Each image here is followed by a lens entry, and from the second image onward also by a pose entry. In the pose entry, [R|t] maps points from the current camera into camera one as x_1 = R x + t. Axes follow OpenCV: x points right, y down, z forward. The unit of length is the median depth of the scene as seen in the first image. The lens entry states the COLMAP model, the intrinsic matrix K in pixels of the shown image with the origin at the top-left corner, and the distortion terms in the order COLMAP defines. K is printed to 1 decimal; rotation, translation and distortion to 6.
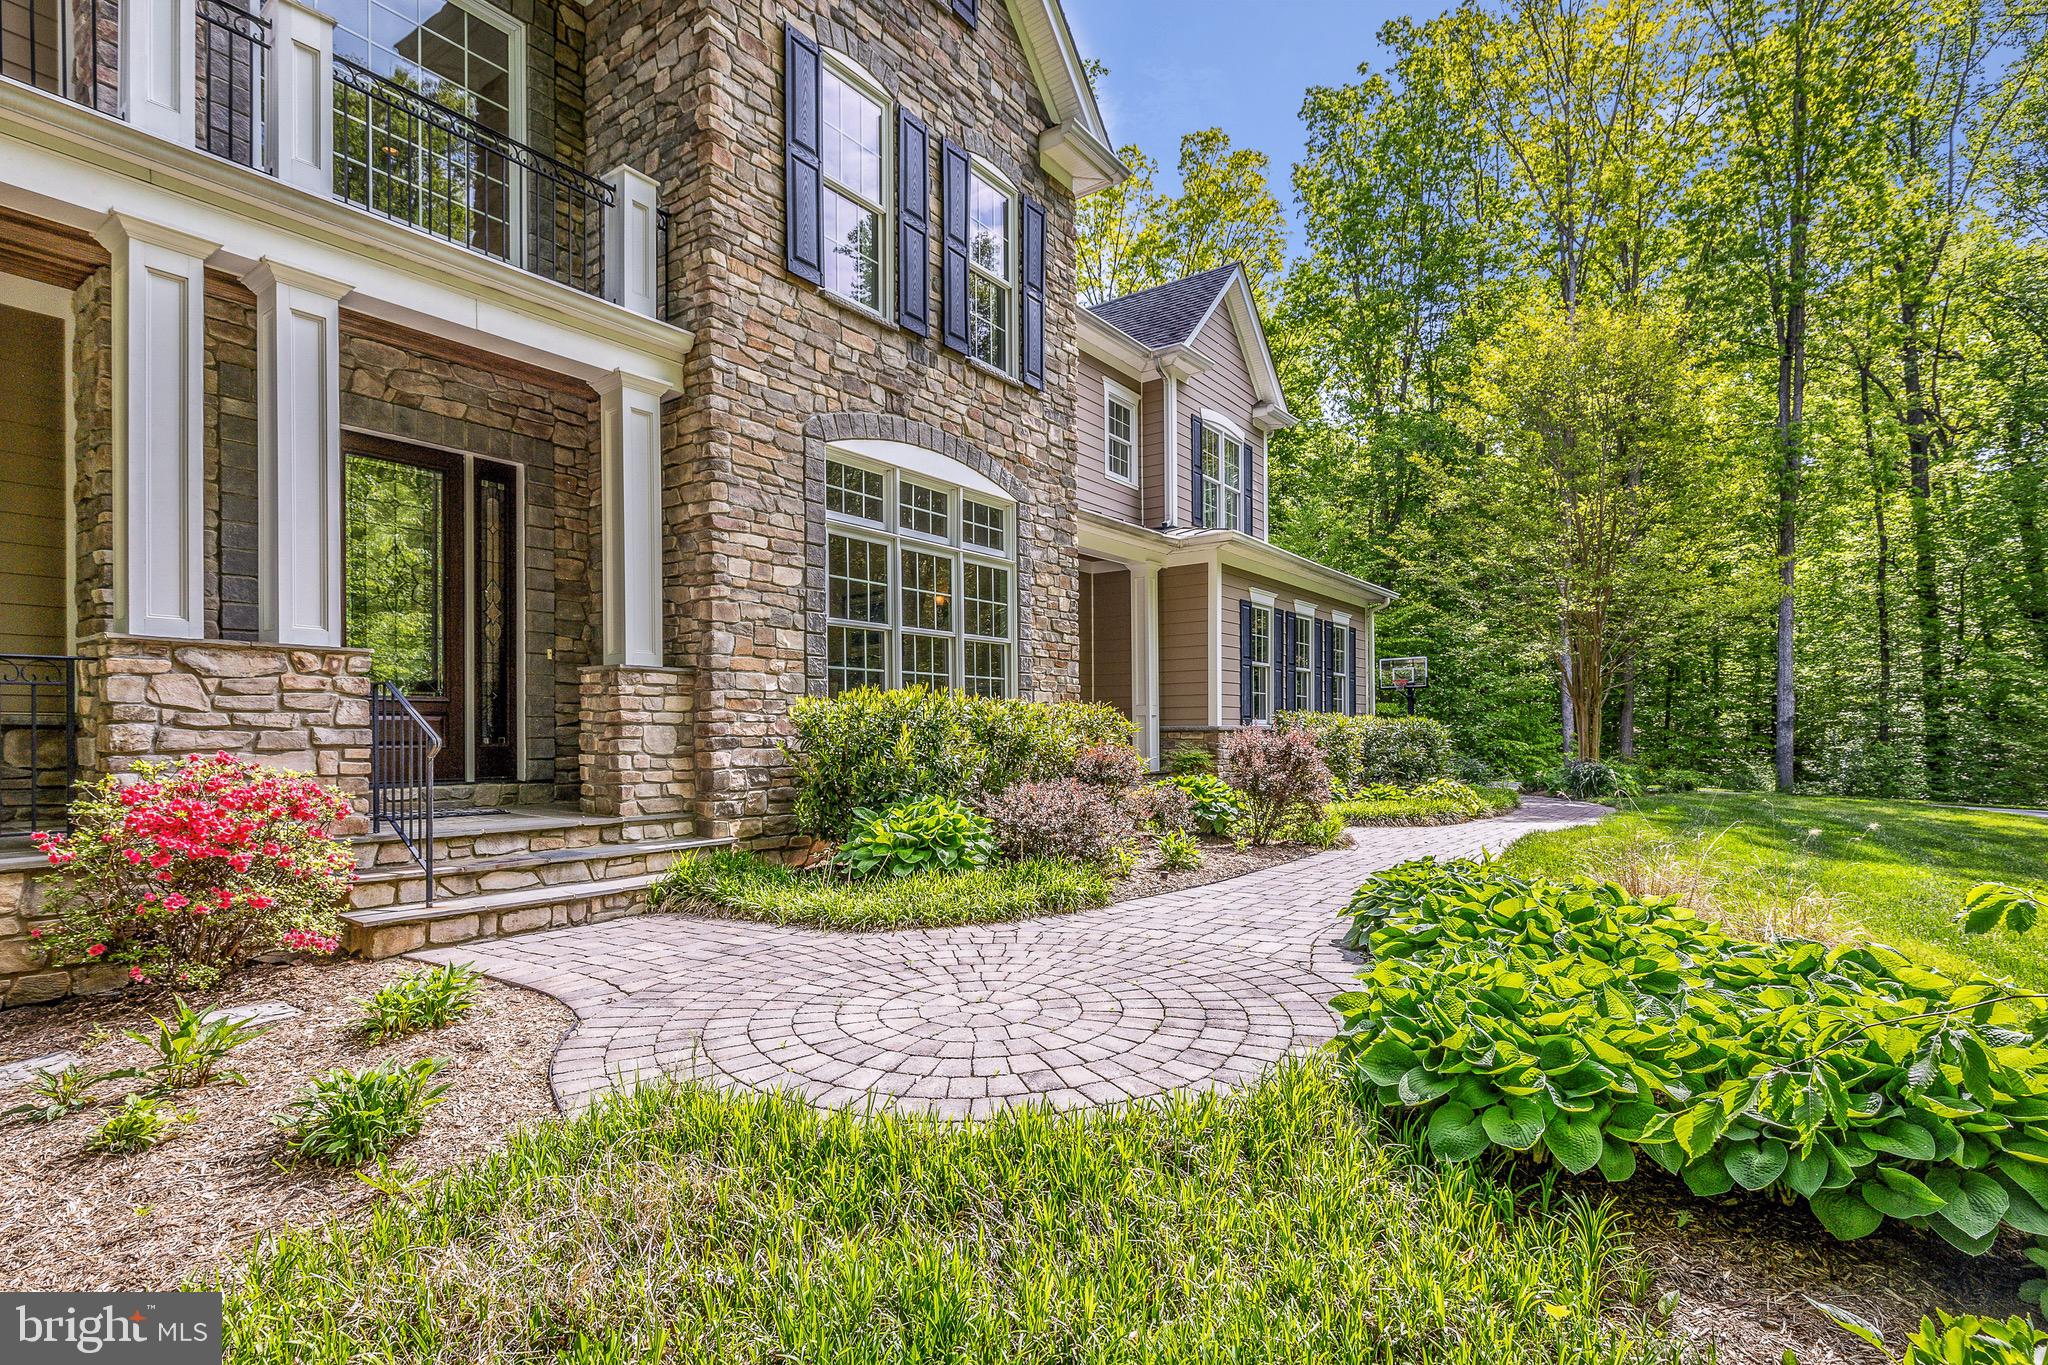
lens RADIAL K [[972.2, 0, 1089.1], [0, 972.2, 730.0], [0, 0, 1]] dist [0.007086, -0.000072]
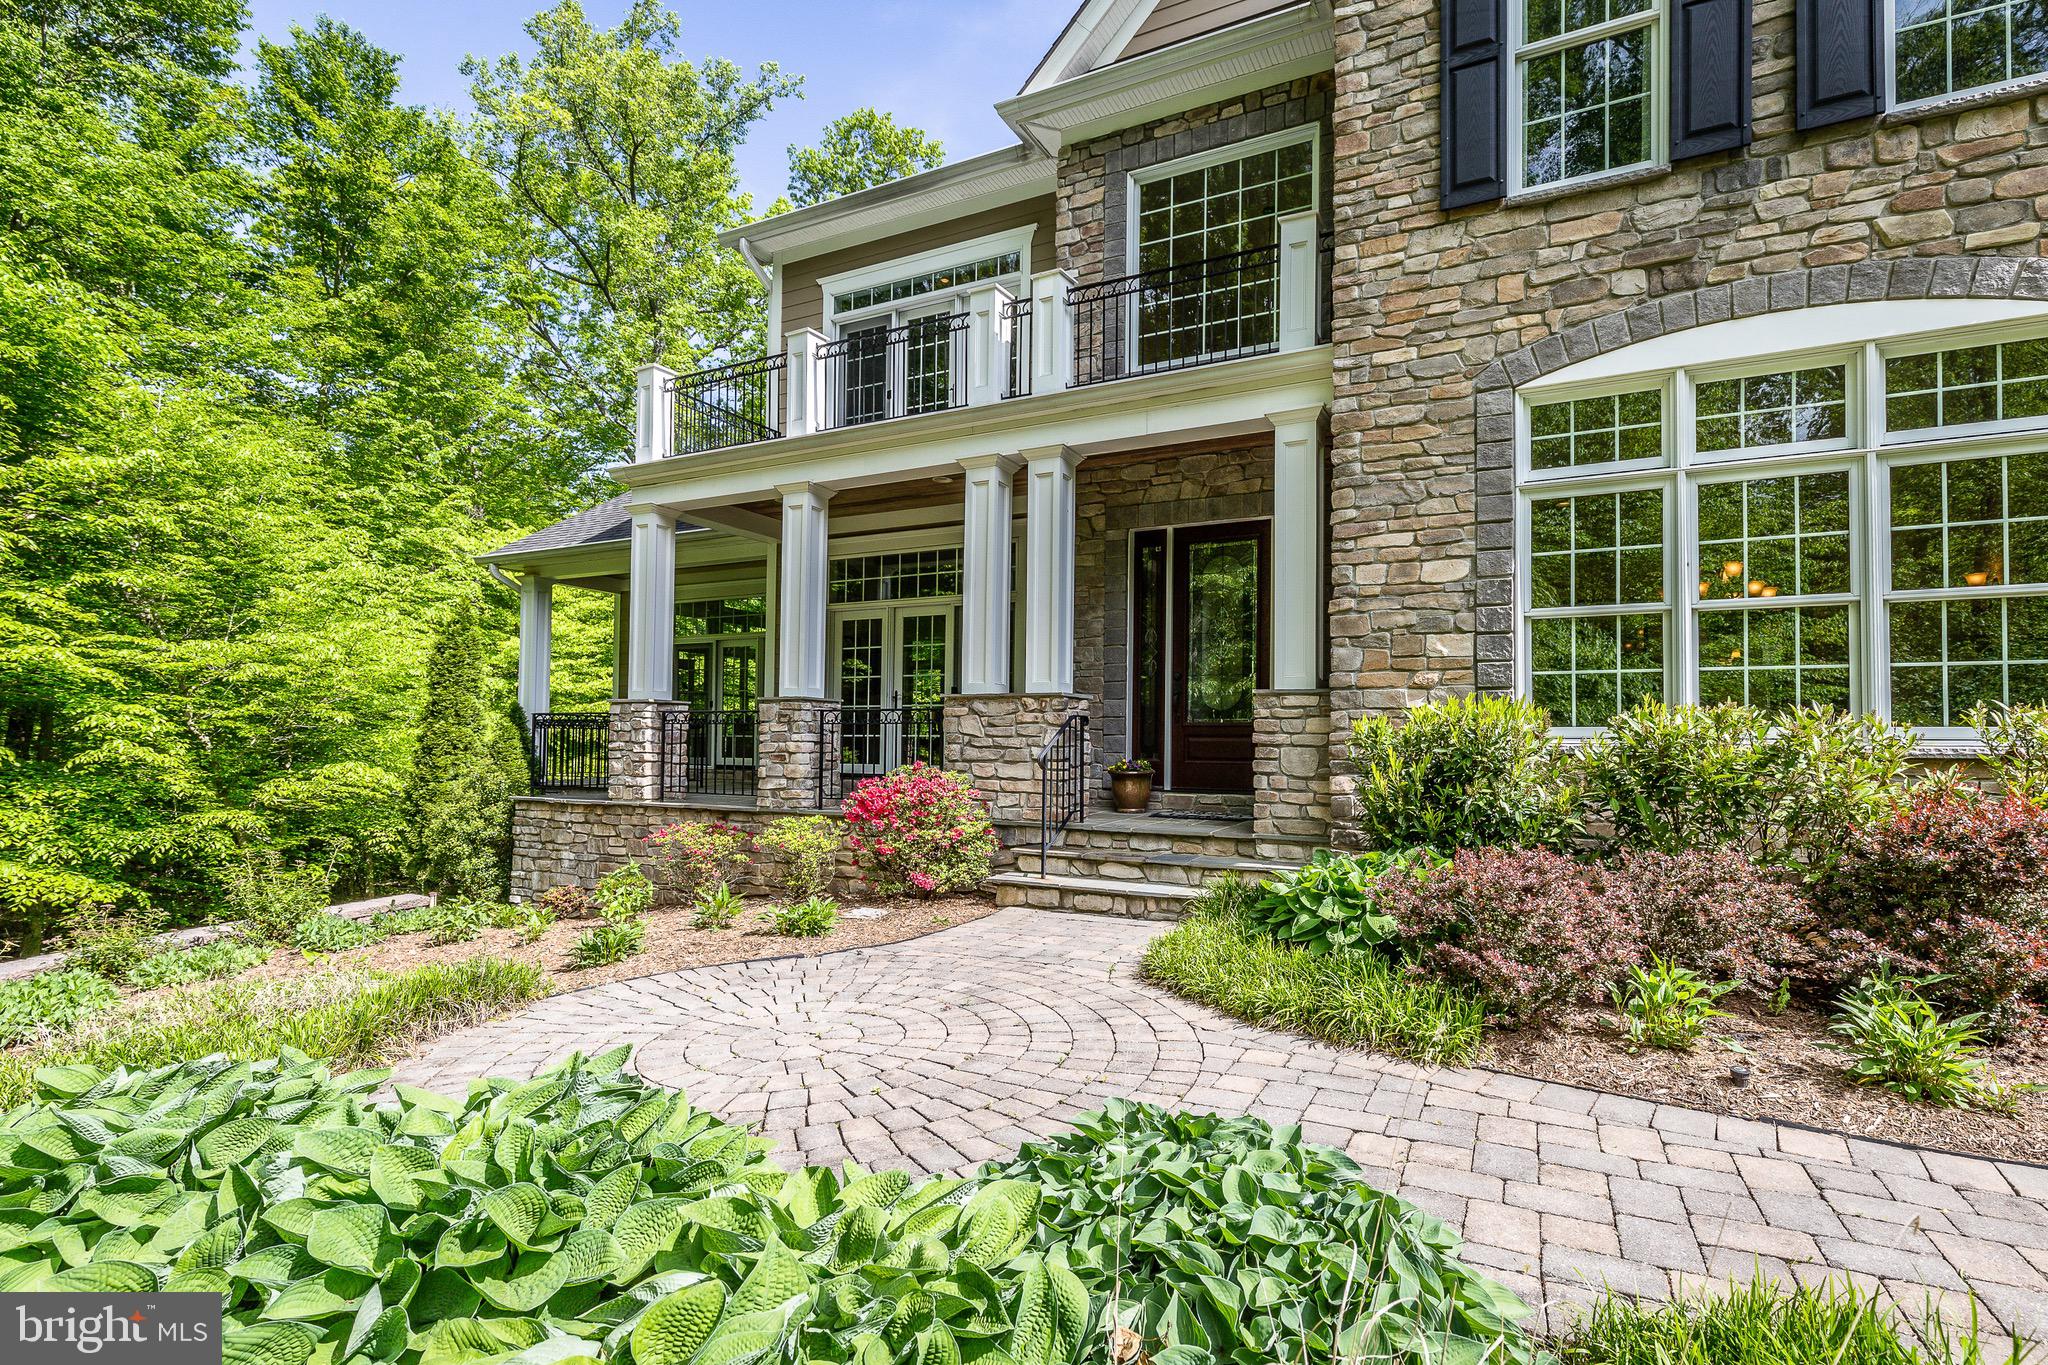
lens RADIAL K [[956.9, 0, 1061.4], [0, 956.9, 711.5], [0, 0, 1]] dist [0.004299, -0.002216]
pose [[0.149604, -0.022577, -0.988488, 0.474699], [-0.006168, 0.999699, -0.023766, -0.015844], [0.988727, 0.009653, 0.149420, 0.579158]]
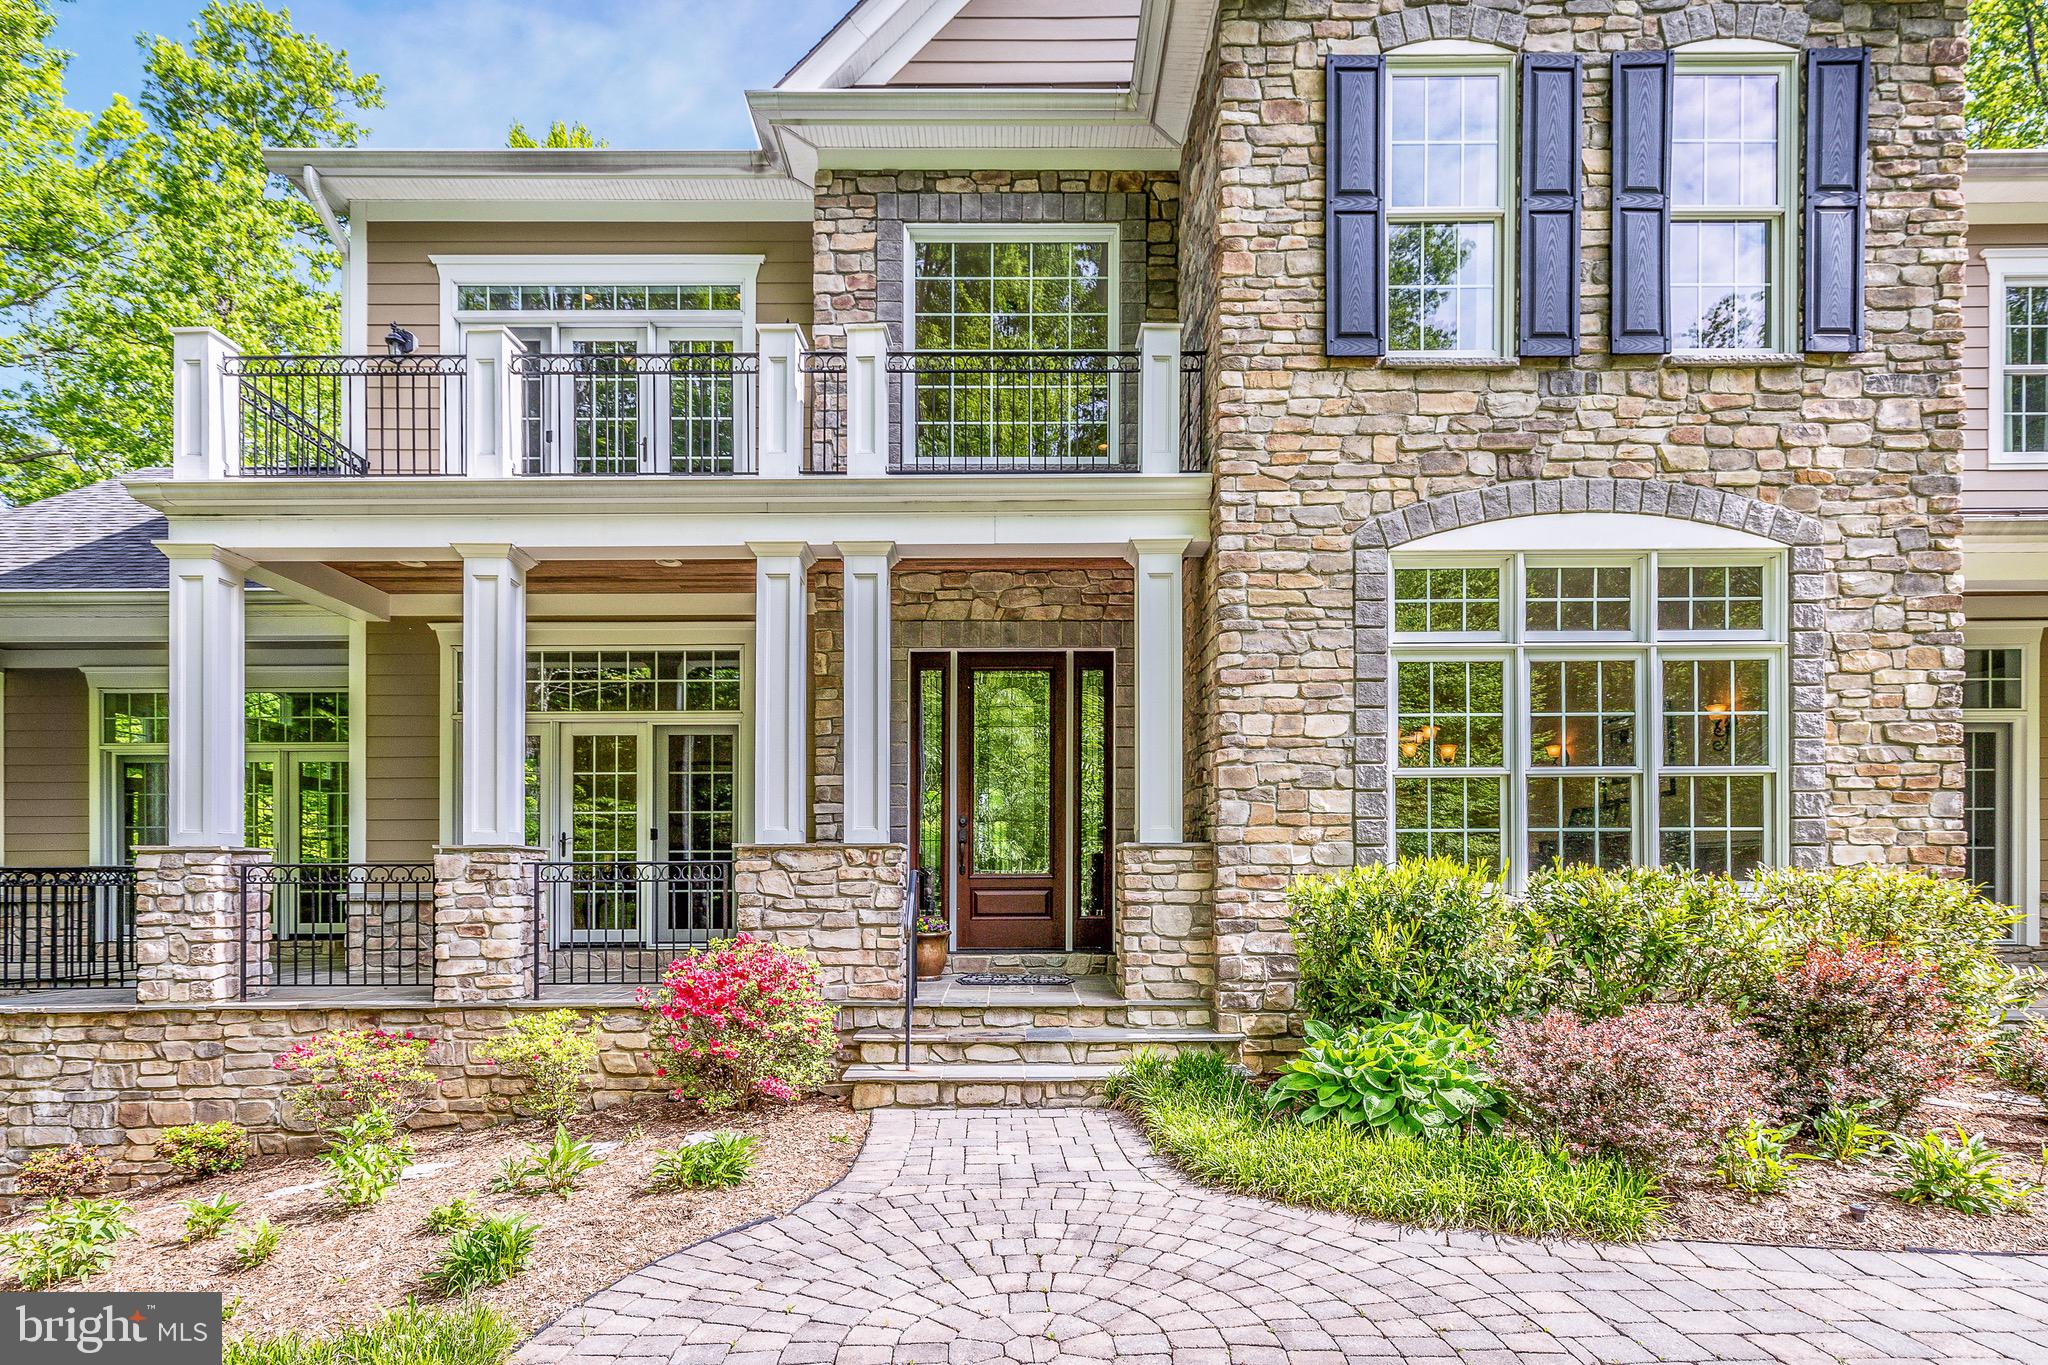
lens RADIAL K [[1028.9, 0, 998.4], [0, 1028.9, 874.6], [0, 0, 1]] dist [0.004704, -0.002069]
pose [[0.569484, 0.003317, -0.821995, 0.264318], [0.001011, 0.999988, 0.004735, -0.037189], [0.822002, -0.003528, 0.569474, 0.283655]]
